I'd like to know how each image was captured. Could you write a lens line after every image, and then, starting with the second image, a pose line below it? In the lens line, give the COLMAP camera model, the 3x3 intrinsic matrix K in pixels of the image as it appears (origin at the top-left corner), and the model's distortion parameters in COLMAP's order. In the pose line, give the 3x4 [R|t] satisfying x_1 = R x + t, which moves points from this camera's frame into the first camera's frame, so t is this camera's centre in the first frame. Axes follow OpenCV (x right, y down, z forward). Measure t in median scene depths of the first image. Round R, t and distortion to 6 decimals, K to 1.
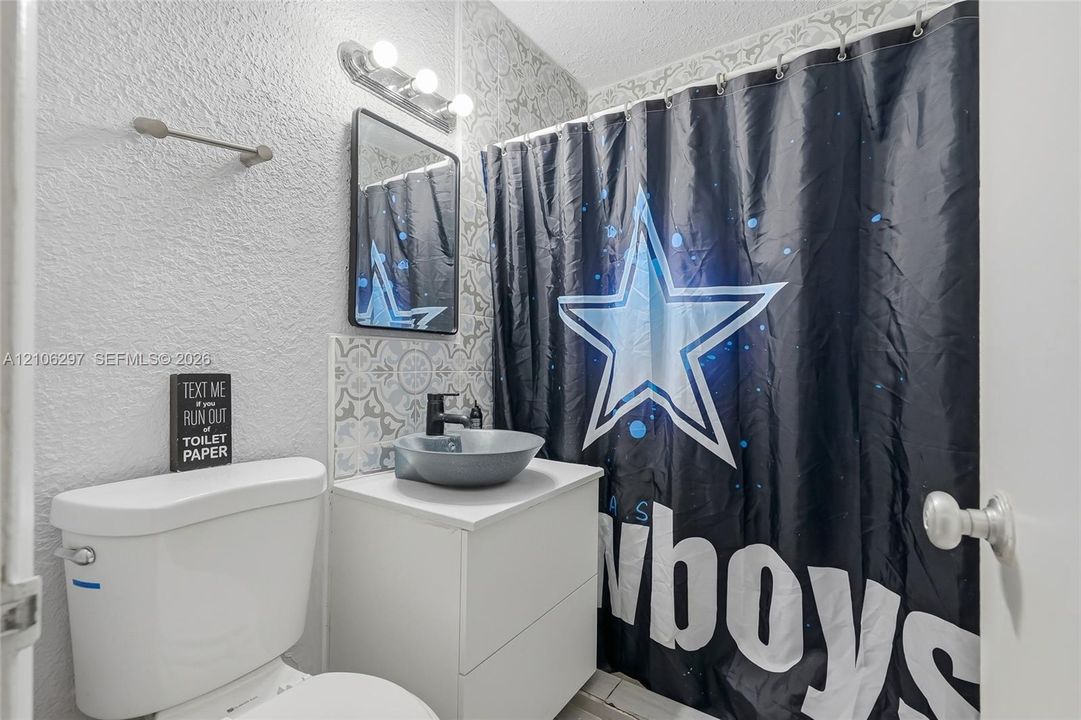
lens RADIAL K [[494.1, 0, 540.9], [0, 494.1, 358.9], [0, 0, 1]] dist [0.001447, -0.001106]
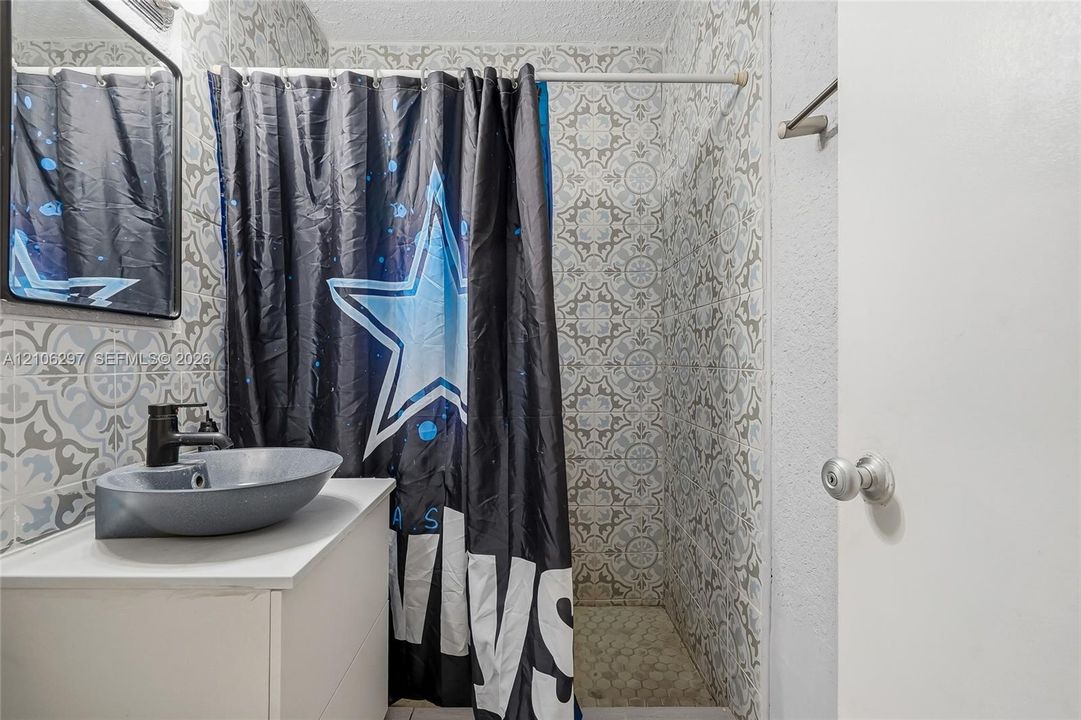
lens RADIAL K [[502.9, 0, 540.5], [0, 502.9, 360.0], [0, 0, 1]] dist [-0.002131, 0.000098]
pose [[0.816192, -0.007327, 0.577735, -0.166639], [0.001238, 0.999939, 0.010933, 0.000946], [-0.577780, -0.008209, 0.816151, 0.113881]]
